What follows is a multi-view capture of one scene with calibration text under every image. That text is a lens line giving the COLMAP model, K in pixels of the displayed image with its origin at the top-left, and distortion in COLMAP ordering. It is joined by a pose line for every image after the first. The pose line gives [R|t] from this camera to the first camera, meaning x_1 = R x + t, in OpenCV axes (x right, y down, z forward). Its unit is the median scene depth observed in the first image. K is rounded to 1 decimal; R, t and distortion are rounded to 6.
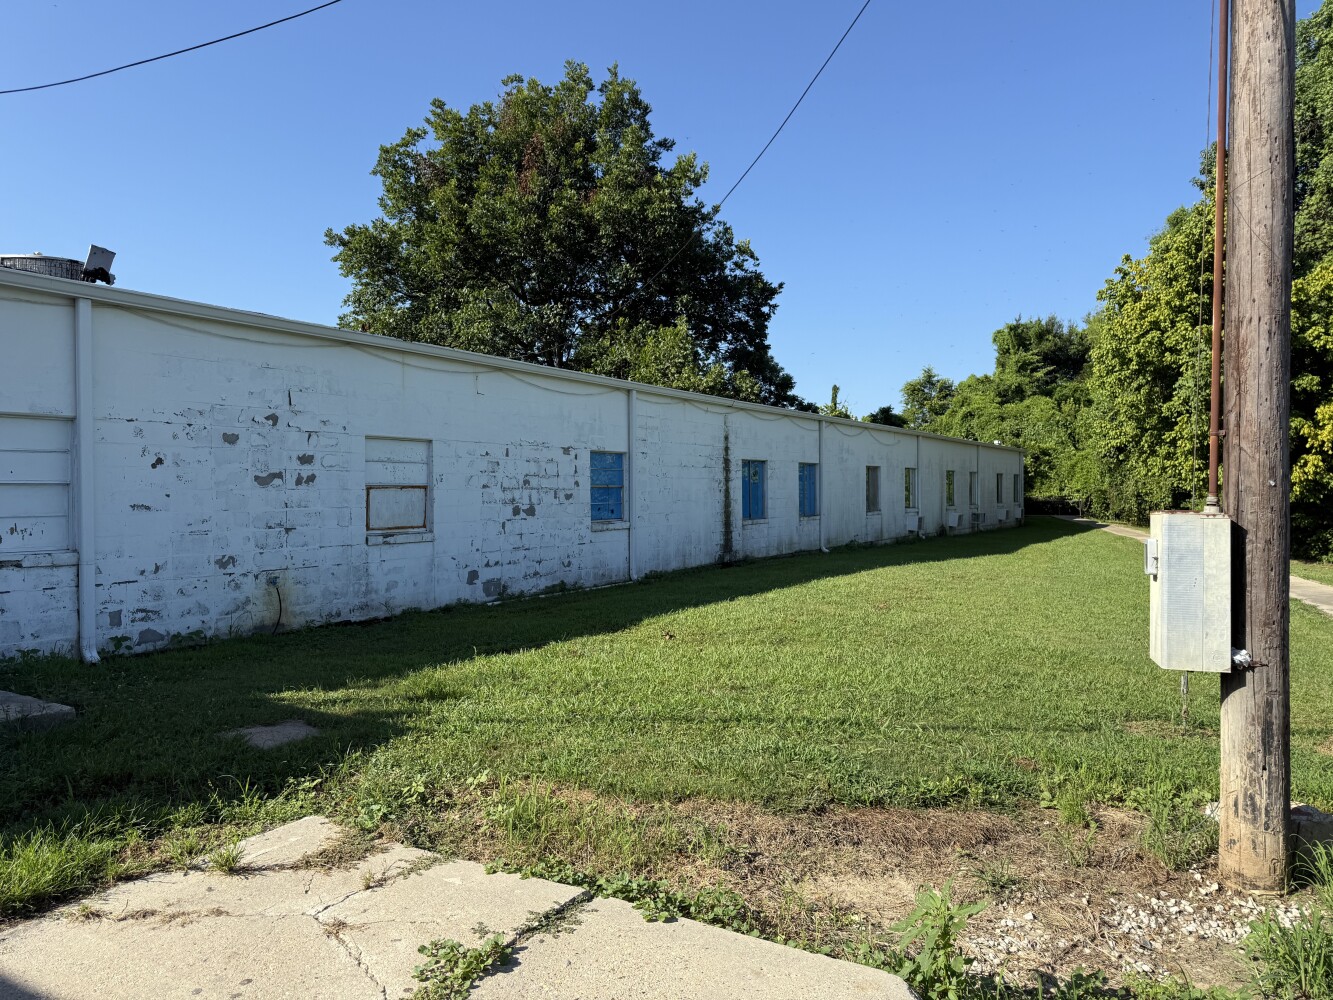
lens RADIAL K [[937.1, 0, 667.7], [0, 937.1, 504.1], [0, 0, 1]] dist [0.122890, -0.178151]
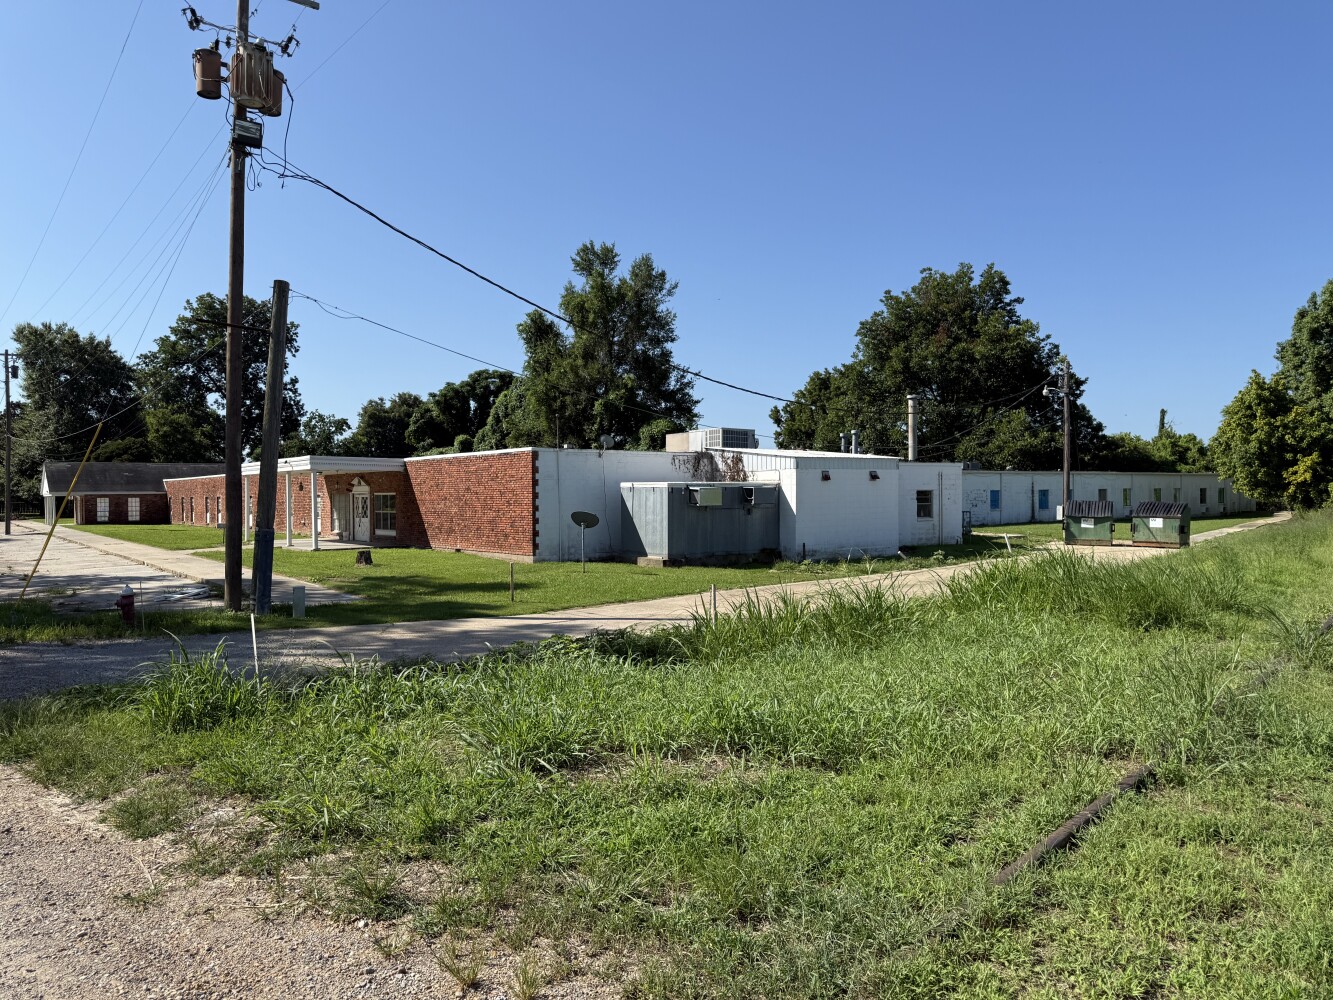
lens RADIAL K [[946.8, 0, 632.3], [0, 946.8, 494.7], [0, 0, 1]] dist [0.074058, -0.180085]
pose [[0.923917, 0.000863, -0.382592, 0.050624], [-0.003021, 0.999983, -0.005041, -0.012592], [0.382581, 0.005813, 0.923904, -2.835543]]
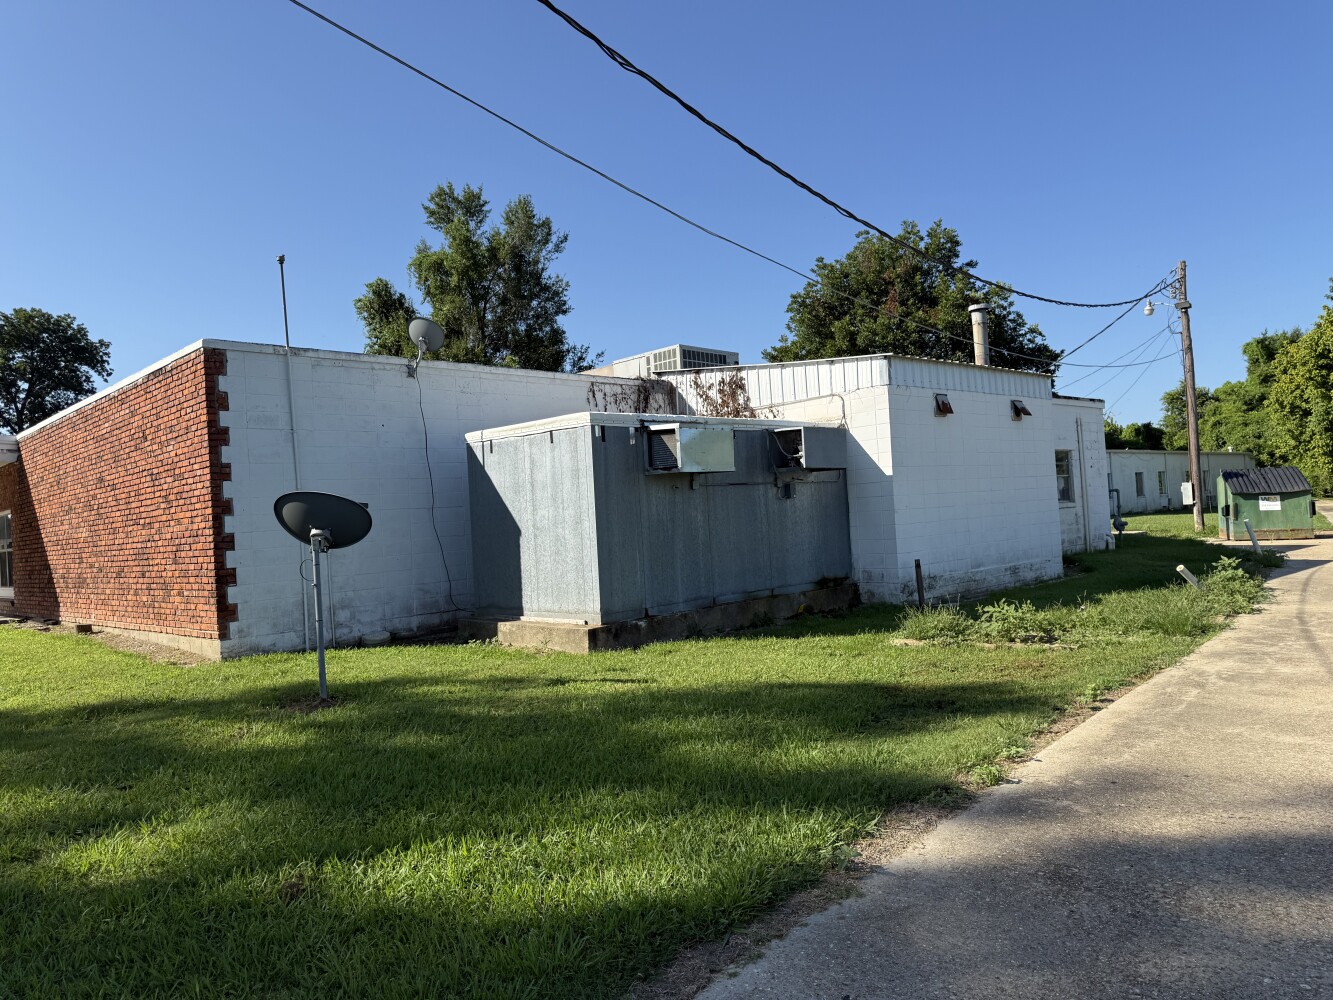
lens RADIAL K [[937.1, 0, 667.7], [0, 937.1, 504.1], [0, 0, 1]] dist [0.122890, -0.178151]
pose [[0.968549, -0.055656, -0.242517, -0.378661], [0.051127, 0.998381, -0.024932, 0.037429], [0.243512, 0.011748, 0.969827, -1.739137]]
